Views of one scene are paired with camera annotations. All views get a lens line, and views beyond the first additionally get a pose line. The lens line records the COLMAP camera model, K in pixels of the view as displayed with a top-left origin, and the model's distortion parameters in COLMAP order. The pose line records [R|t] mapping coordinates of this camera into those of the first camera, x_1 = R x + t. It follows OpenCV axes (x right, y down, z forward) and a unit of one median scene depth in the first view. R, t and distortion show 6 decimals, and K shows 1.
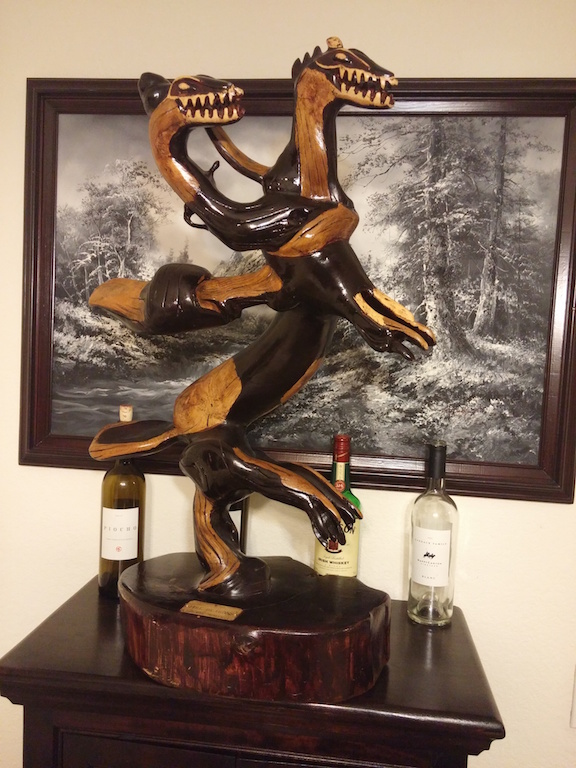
lens RADIAL K [[649.4, 0, 288.2], [0, 649.4, 388.9], [0, 0, 1]] dist [0.071840, -0.081399]
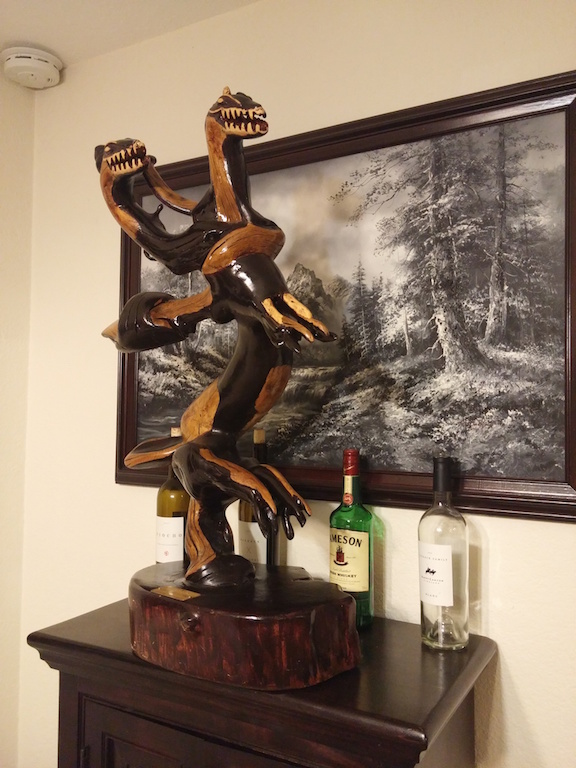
lens RADIAL K [[649.4, 0, 288.2], [0, 649.4, 388.3], [0, 0, 1]] dist [0.071840, -0.081399]
pose [[0.922648, -0.050978, -0.382260, 0.382573], [0.007688, 0.993459, -0.113931, 0.090102], [0.385567, 0.102179, 0.917005, 0.009005]]
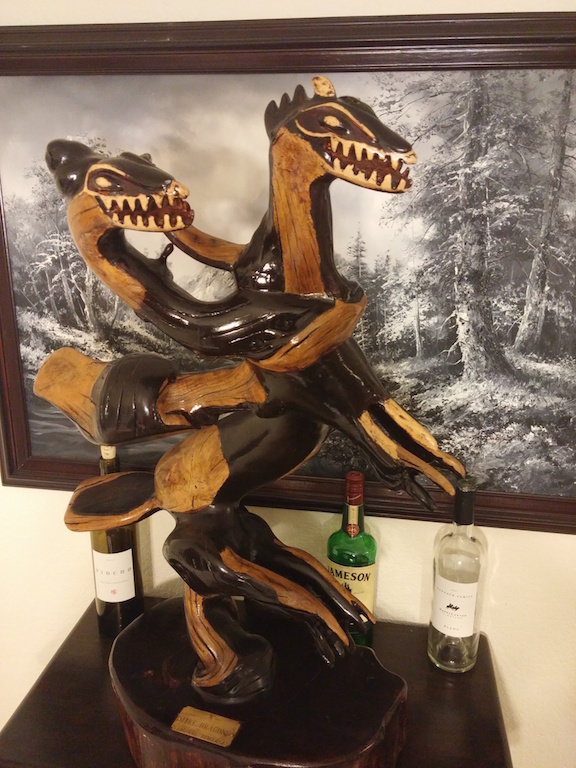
lens RADIAL K [[649.4, 0, 287.8], [0, 649.4, 383.0], [0, 0, 1]] dist [0.071840, -0.081399]
pose [[0.998548, -0.022489, -0.048959, 0.038185], [0.033429, 0.971261, 0.235658, -0.250479], [0.042252, -0.236952, 0.970602, 0.178424]]
